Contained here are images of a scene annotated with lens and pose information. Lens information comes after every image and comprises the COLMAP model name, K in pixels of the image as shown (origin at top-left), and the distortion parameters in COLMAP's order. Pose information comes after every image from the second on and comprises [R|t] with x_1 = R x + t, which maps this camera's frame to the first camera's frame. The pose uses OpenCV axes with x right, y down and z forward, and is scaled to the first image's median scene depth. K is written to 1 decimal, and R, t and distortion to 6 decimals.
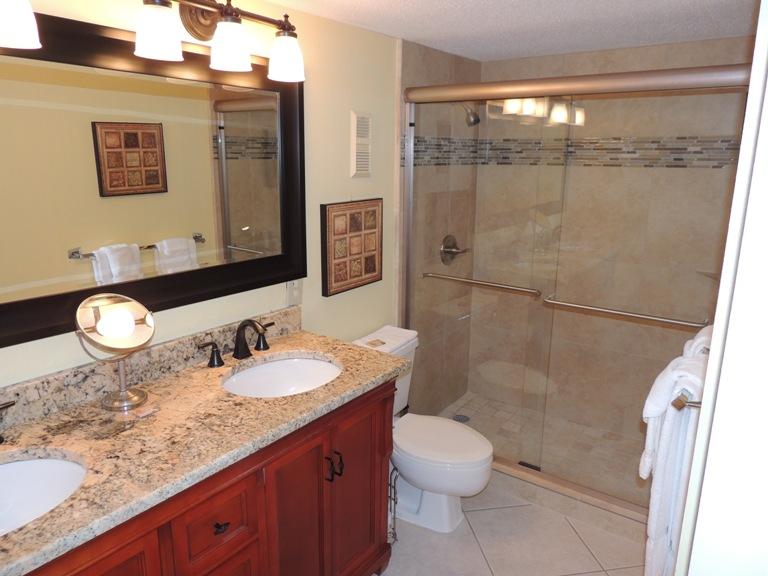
lens RADIAL K [[543.3, 0, 384.6], [0, 543.3, 287.0], [0, 0, 1]] dist [-0.004260, -0.000247]
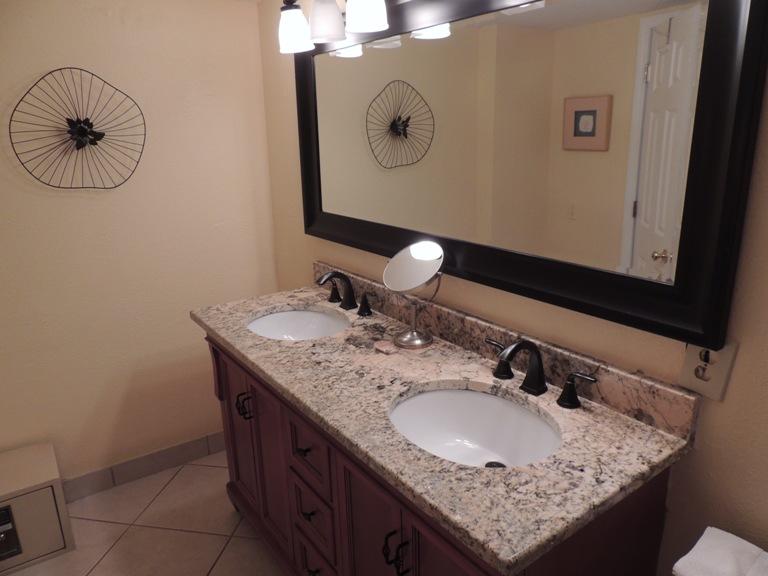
lens RADIAL K [[543.3, 0, 385.3], [0, 543.3, 287.5], [0, 0, 1]] dist [-0.004260, -0.000247]
pose [[-0.309661, 0.251366, -0.917020, 0.555102], [-0.202918, 0.924737, 0.322003, -0.248443], [0.928942, 0.285792, -0.235349, 1.258191]]
